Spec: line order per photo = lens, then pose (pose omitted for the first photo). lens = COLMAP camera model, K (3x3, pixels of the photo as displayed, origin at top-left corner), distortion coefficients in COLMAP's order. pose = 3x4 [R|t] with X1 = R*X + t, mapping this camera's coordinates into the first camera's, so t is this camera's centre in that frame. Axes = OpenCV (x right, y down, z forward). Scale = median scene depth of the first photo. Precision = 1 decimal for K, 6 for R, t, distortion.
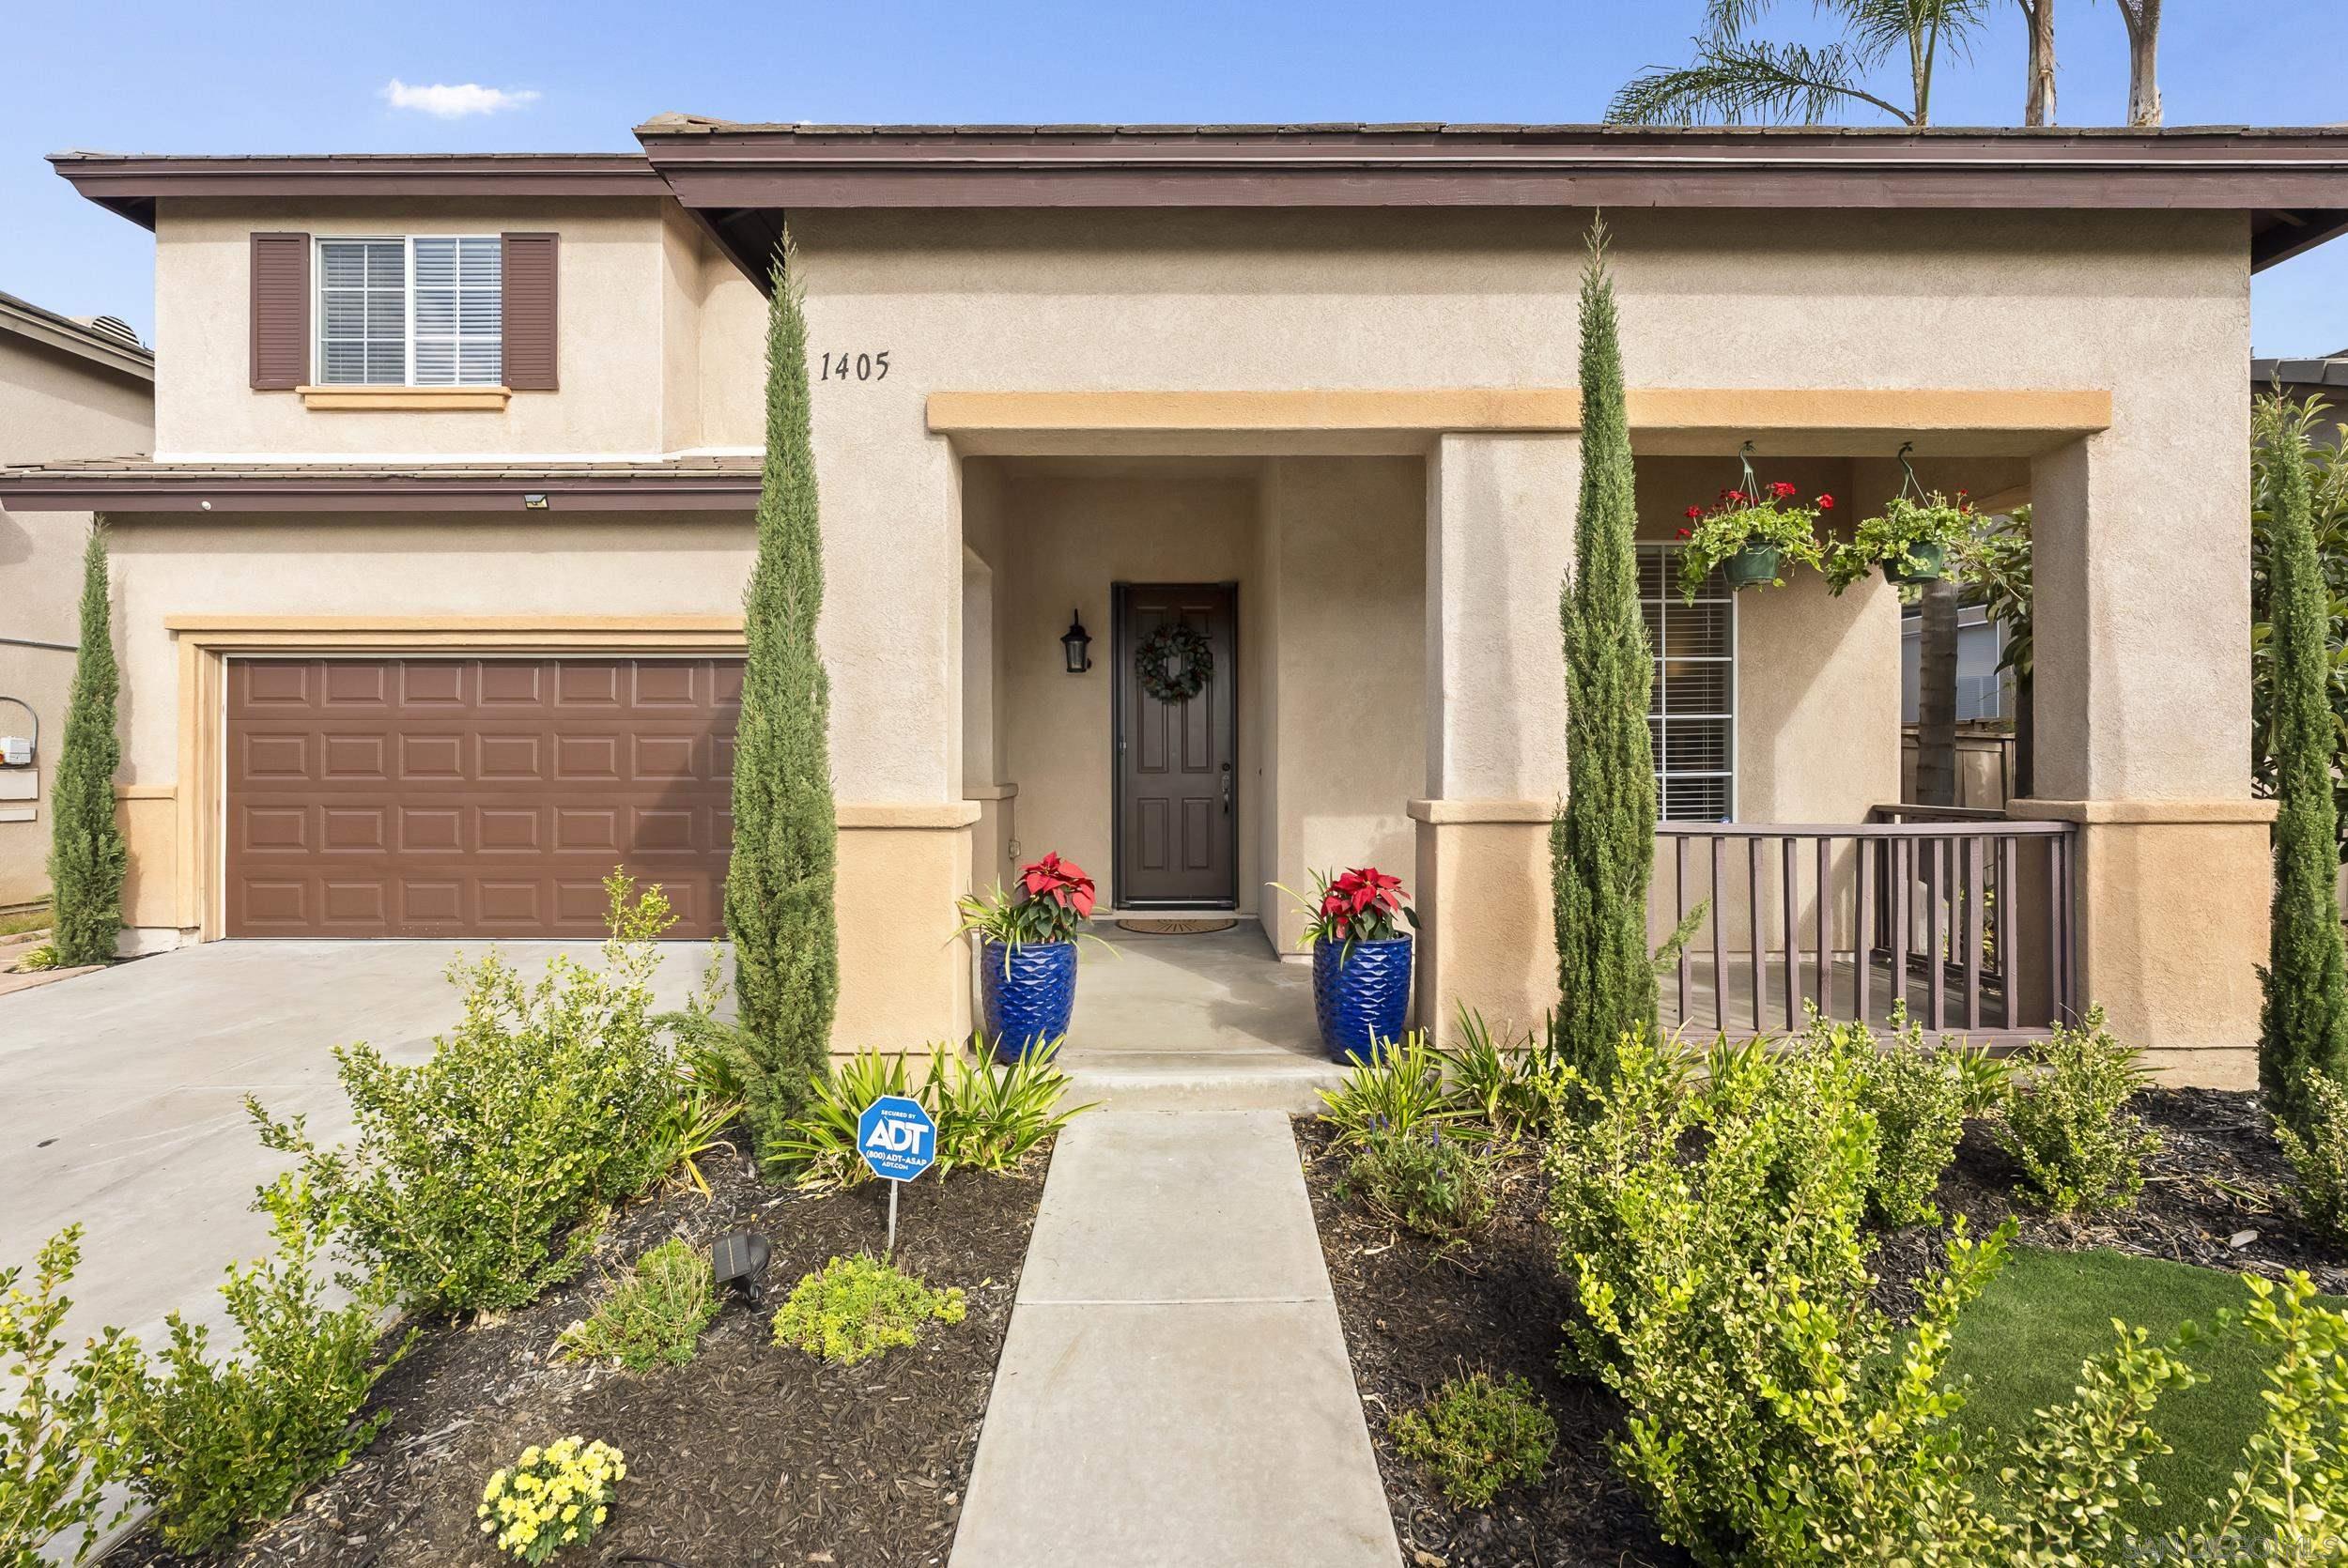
lens RADIAL K [[1062.5, 0, 1175.7], [0, 1062.5, 750.1], [0, 0, 1]] dist [0.000421, -0.000086]
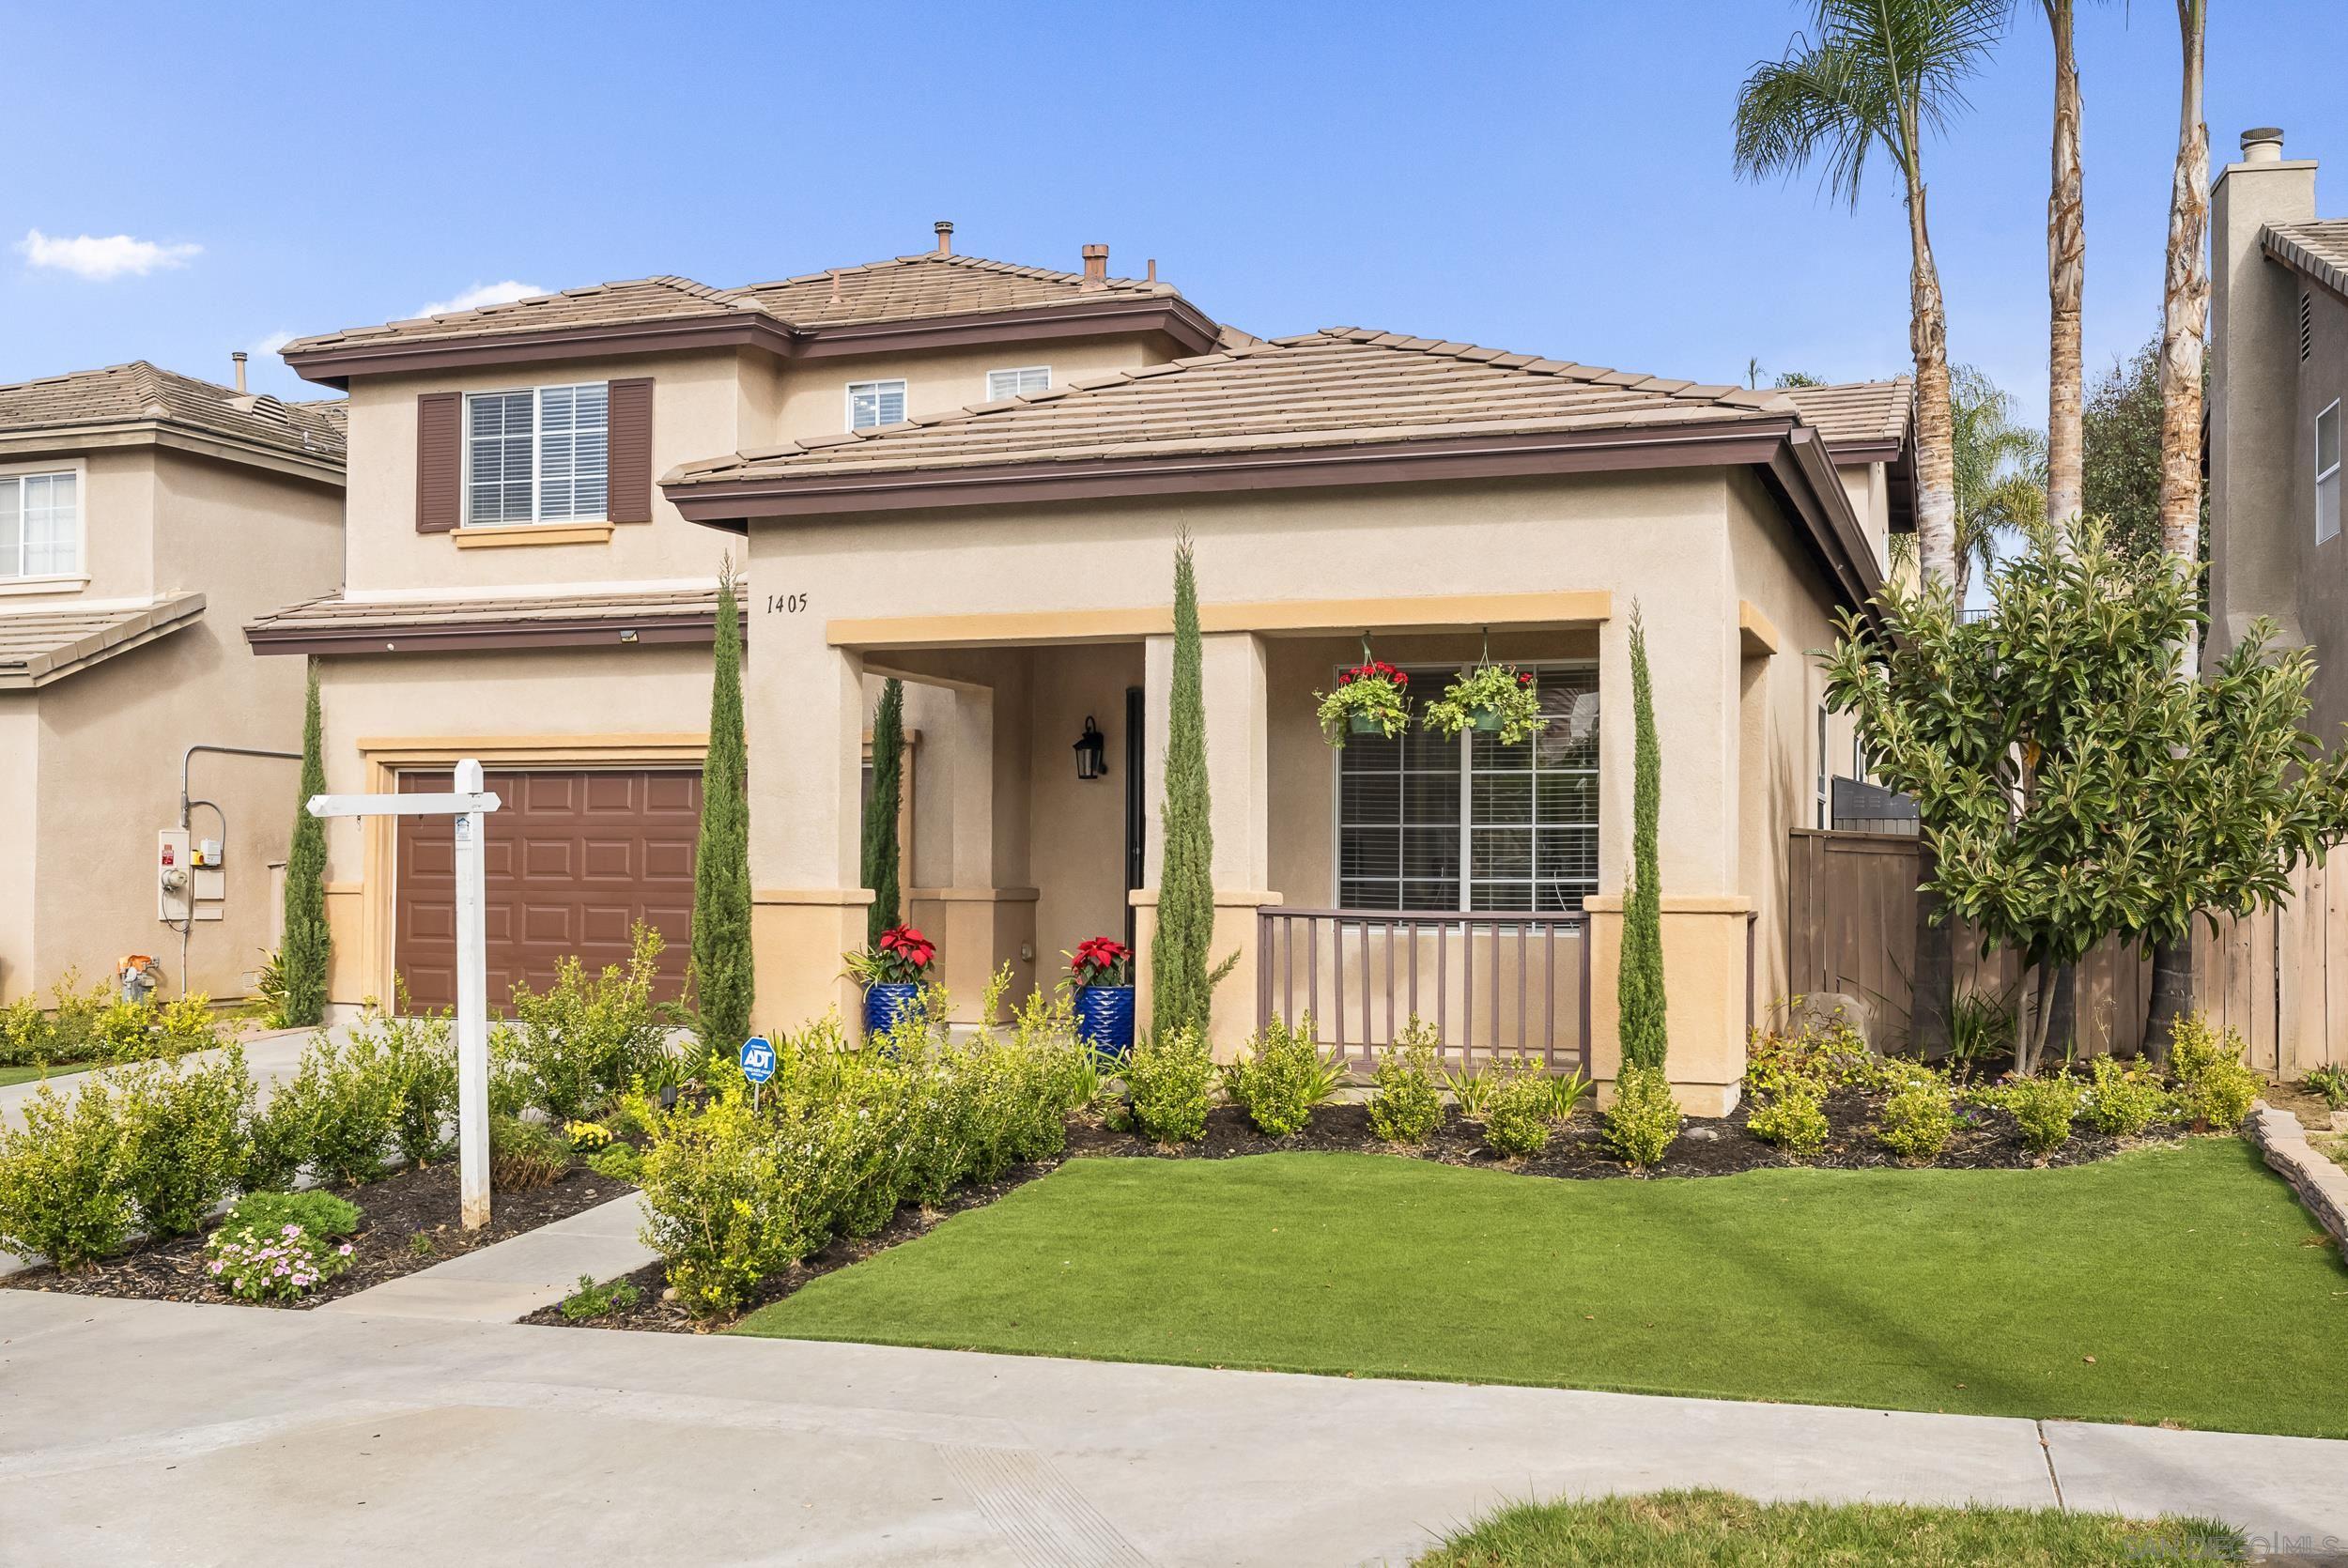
lens RADIAL K [[2327.5, 0, 1174.0], [0, 2327.5, 784.0], [0, 0, 1]] dist [0.009282, 0.005127]
pose [[0.940429, -0.006302, -0.339931, 0.761964], [-0.004717, 0.999490, -0.031579, 0.001849], [0.339957, 0.031302, 0.939920, -1.095735]]
